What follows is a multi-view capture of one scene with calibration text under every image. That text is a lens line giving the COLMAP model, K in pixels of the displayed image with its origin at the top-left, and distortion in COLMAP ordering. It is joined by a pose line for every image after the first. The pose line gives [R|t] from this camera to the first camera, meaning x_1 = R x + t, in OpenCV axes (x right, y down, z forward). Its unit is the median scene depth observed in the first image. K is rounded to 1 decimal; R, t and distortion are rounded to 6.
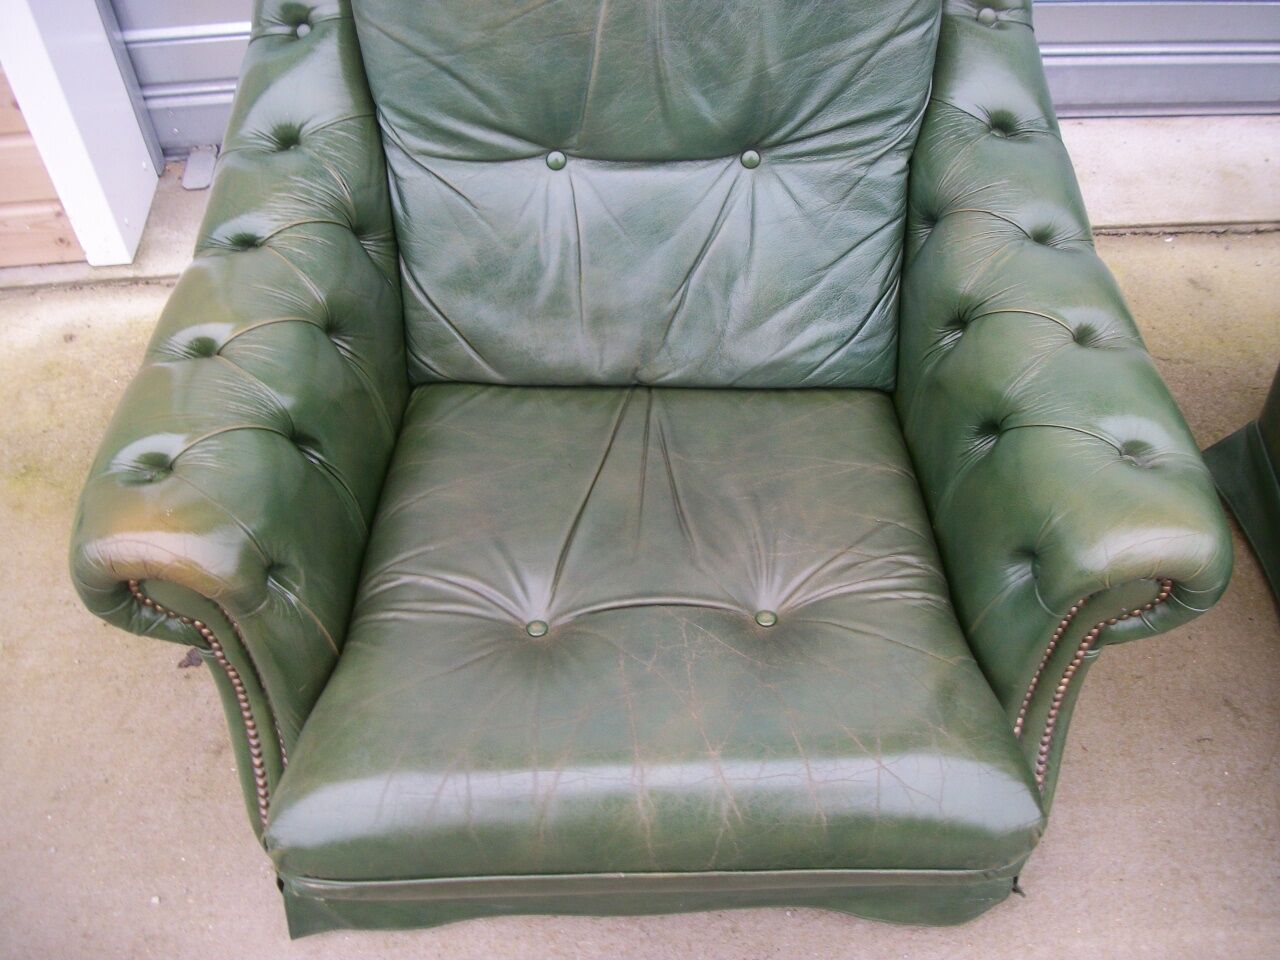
lens RADIAL K [[1230.3, 0, 661.6], [0, 1230.3, 477.0], [0, 0, 1]] dist [-0.143225, 0.076708]
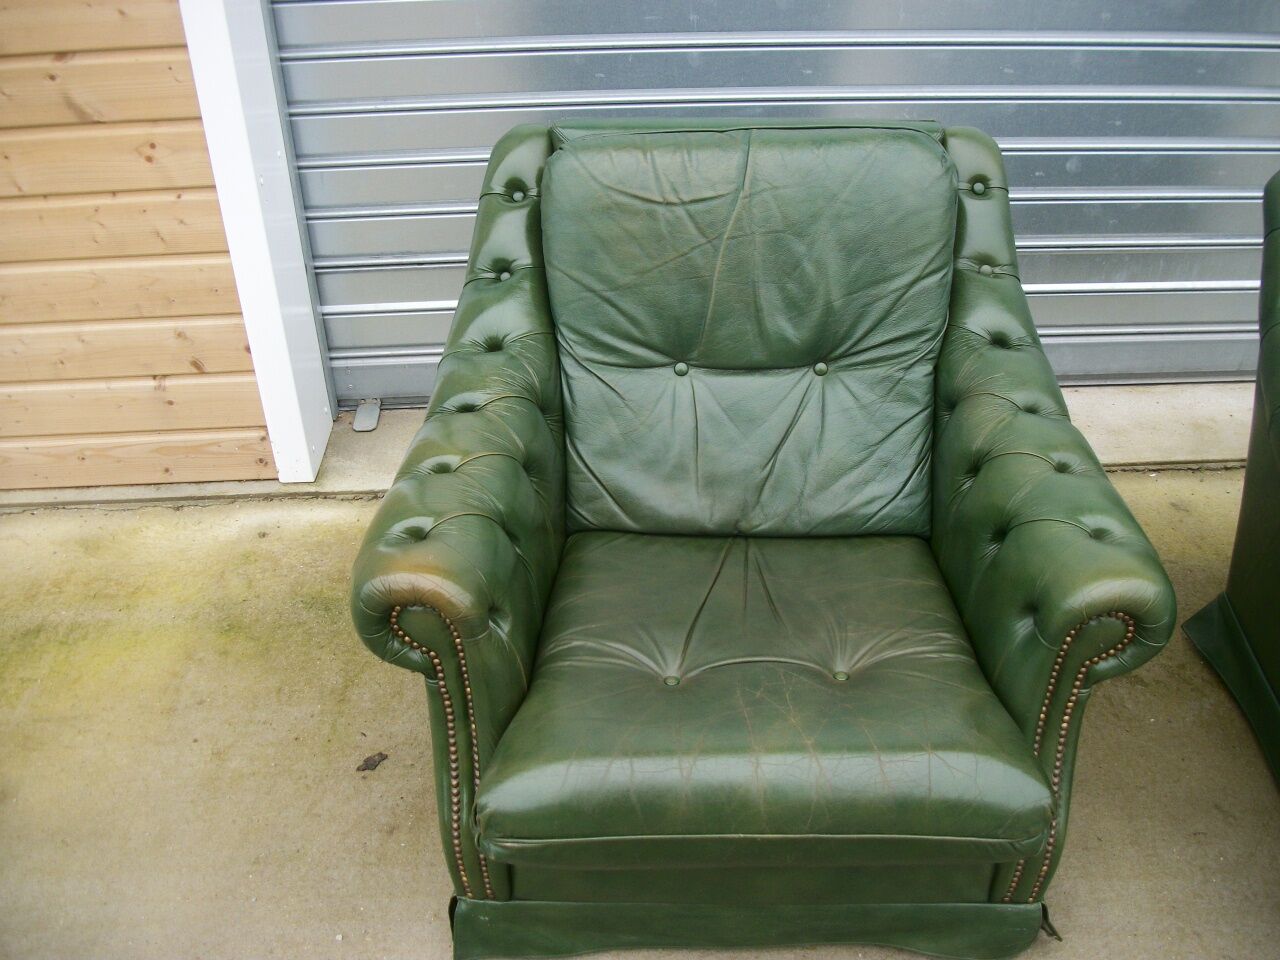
lens RADIAL K [[1230.3, 0, 661.6], [0, 1230.3, 477.0], [0, 0, 1]] dist [-0.143225, 0.076708]
pose [[0.999454, 0.007426, -0.032203, -0.064367], [-0.016131, 0.960084, -0.279246, 0.258374], [0.028844, 0.279613, 0.959679, -0.325028]]
